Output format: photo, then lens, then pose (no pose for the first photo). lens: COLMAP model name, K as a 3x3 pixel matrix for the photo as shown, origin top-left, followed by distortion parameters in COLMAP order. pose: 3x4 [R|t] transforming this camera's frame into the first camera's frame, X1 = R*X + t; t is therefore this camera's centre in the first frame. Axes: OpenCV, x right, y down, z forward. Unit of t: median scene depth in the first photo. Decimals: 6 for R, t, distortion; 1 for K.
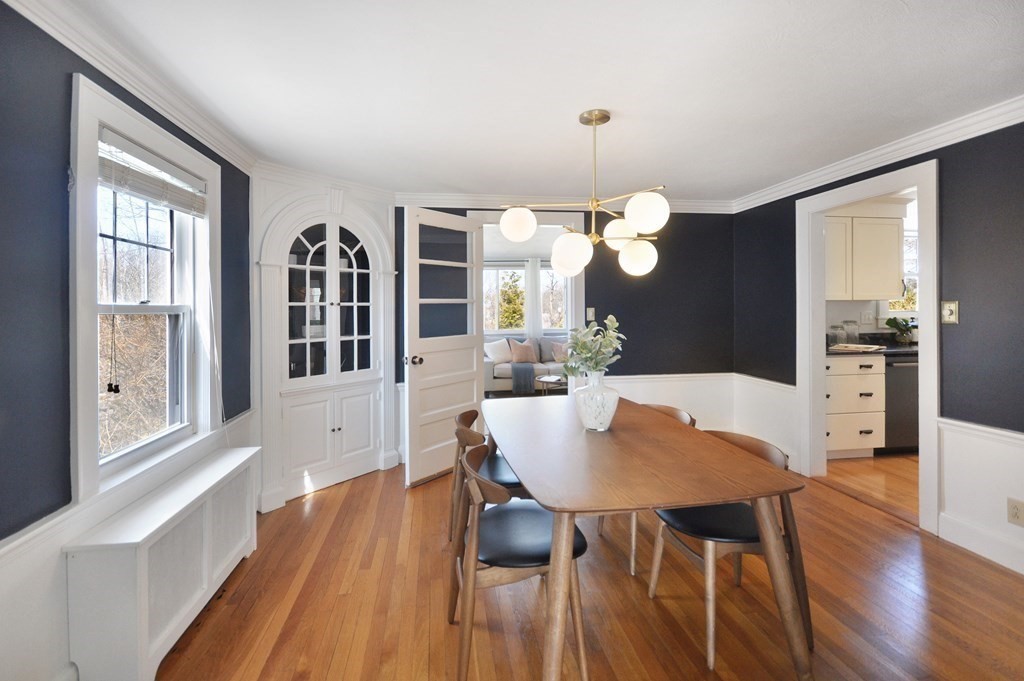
lens RADIAL K [[457.2, 0, 553.5], [0, 457.2, 312.6], [0, 0, 1]] dist [-0.000912, -0.001562]
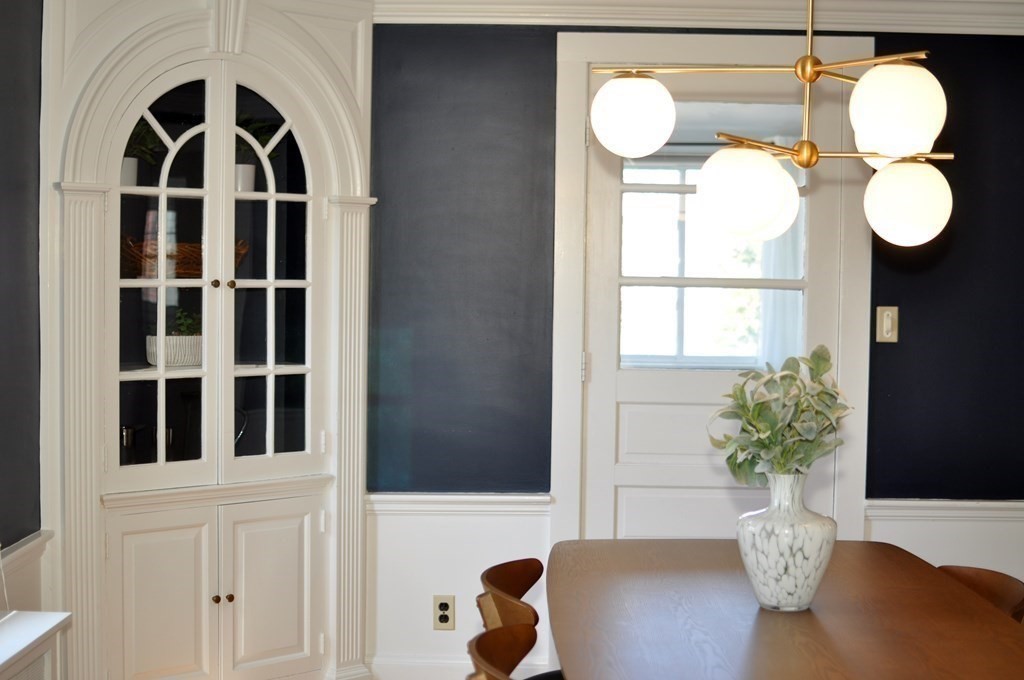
lens RADIAL K [[1550.3, 0, 510.9], [0, 1550.3, 339.6], [0, 0, 1]] dist [-0.127841, 0.000000]
pose [[0.966562, 0.026114, -0.255100, 0.100369], [-0.018090, 0.999267, 0.033750, -0.019473], [0.255794, -0.028007, 0.966326, -0.219128]]
